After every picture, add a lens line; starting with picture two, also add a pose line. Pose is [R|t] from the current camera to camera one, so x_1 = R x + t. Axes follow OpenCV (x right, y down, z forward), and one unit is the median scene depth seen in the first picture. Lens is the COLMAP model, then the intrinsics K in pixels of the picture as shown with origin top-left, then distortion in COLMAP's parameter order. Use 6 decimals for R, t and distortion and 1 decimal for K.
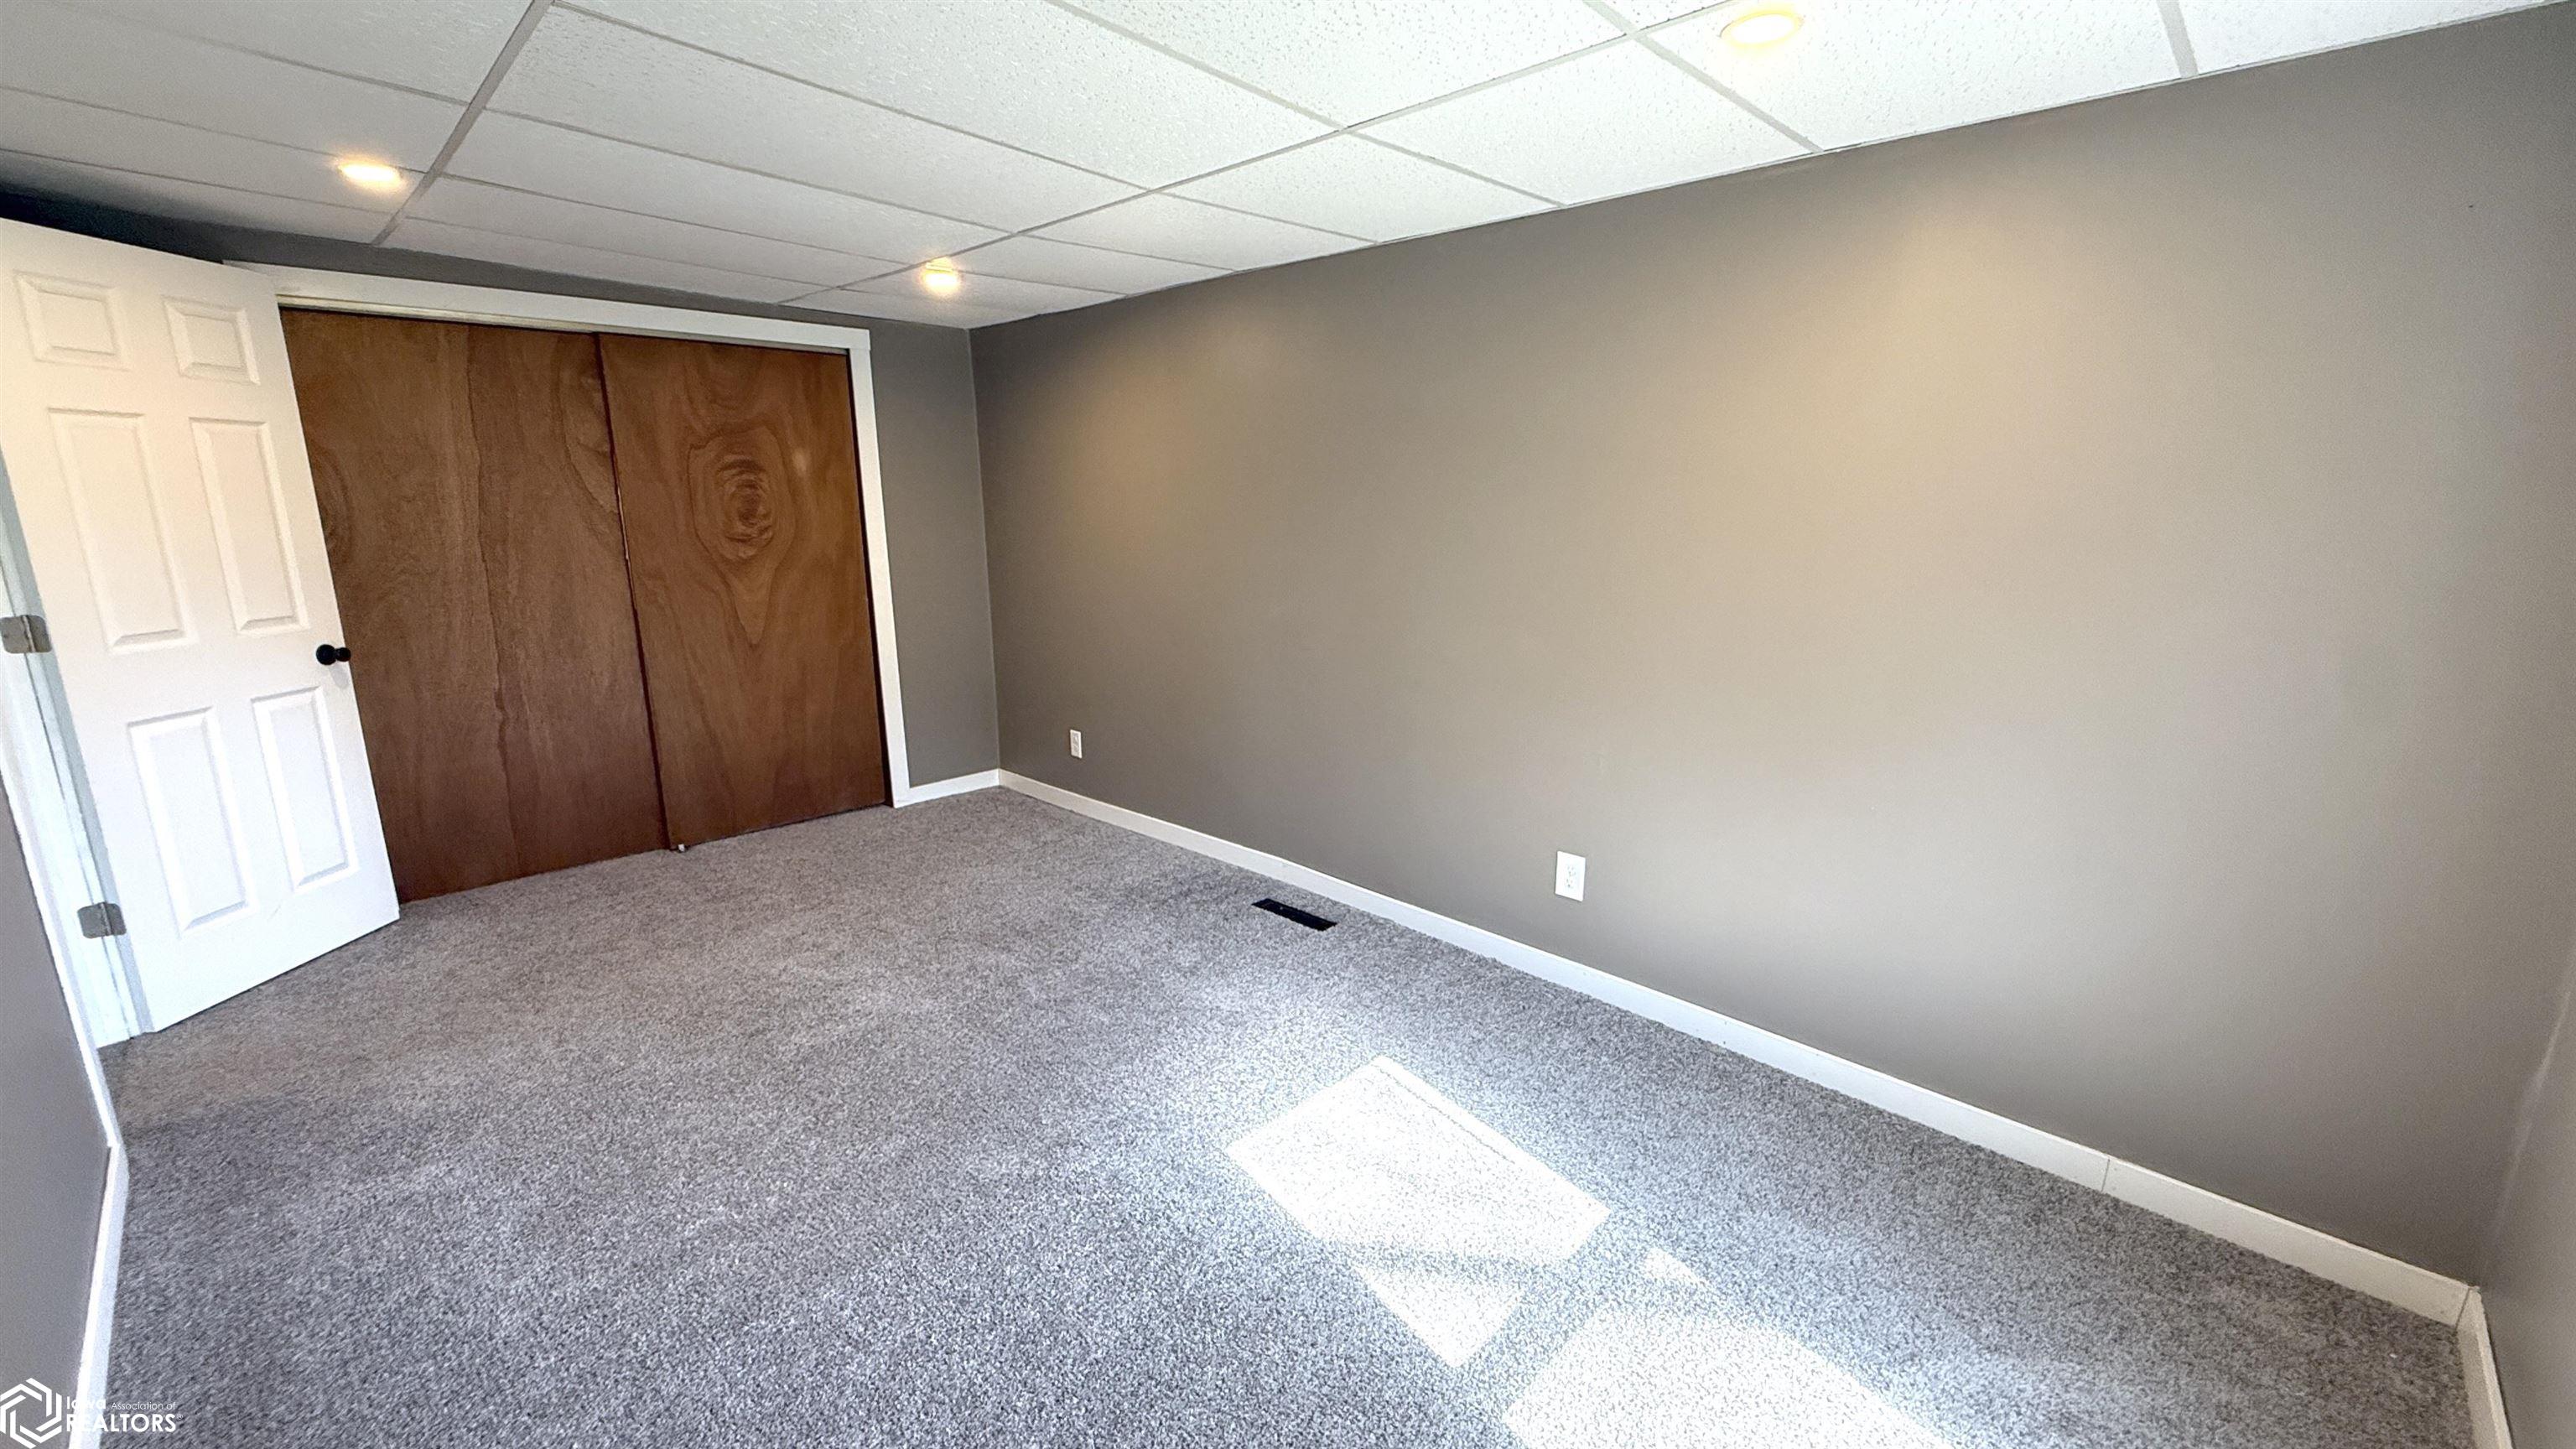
lens RADIAL K [[1027.4, 0, 1282.7], [0, 1027.4, 721.9], [0, 0, 1]] dist [-0.000062, 0.000066]
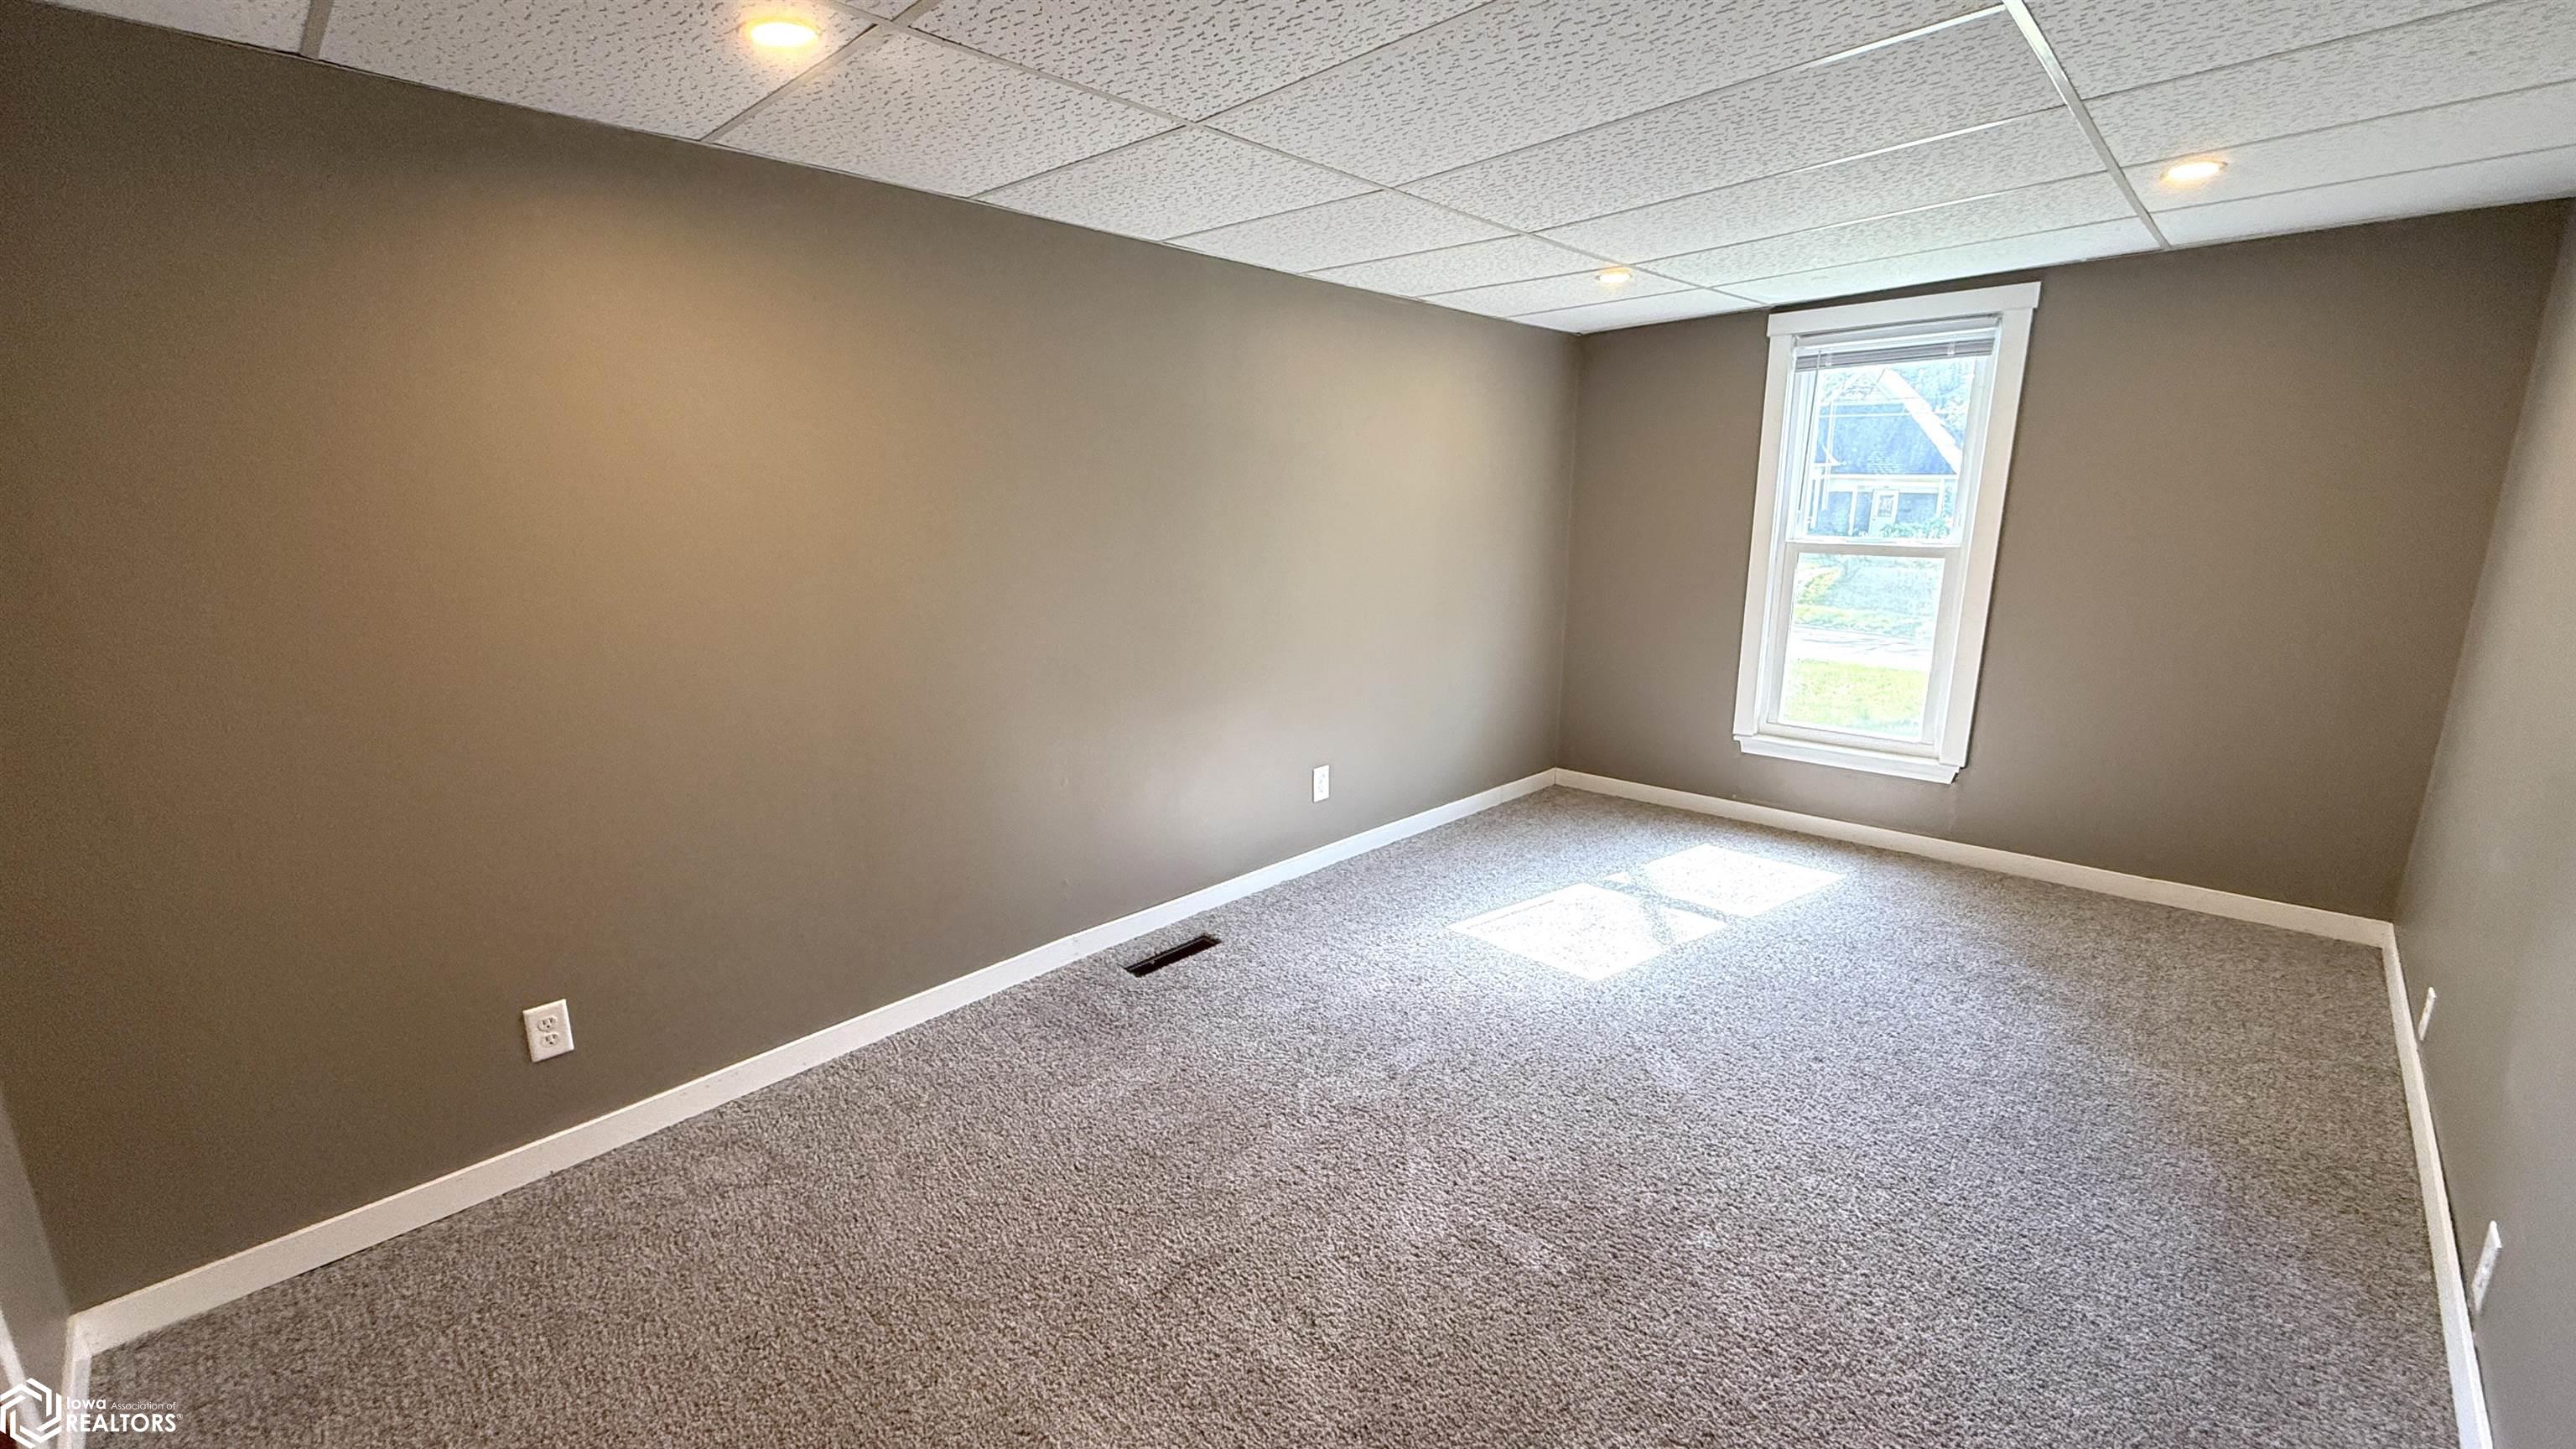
lens RADIAL K [[1027.4, 0, 1282.7], [0, 1027.4, 721.9], [0, 0, 1]] dist [-0.000062, 0.000066]
pose [[-0.001353, -0.220431, 0.975402, -0.979243], [0.220978, 0.951223, 0.215273, -0.218149], [-0.975278, 0.215834, 0.047424, 0.955656]]
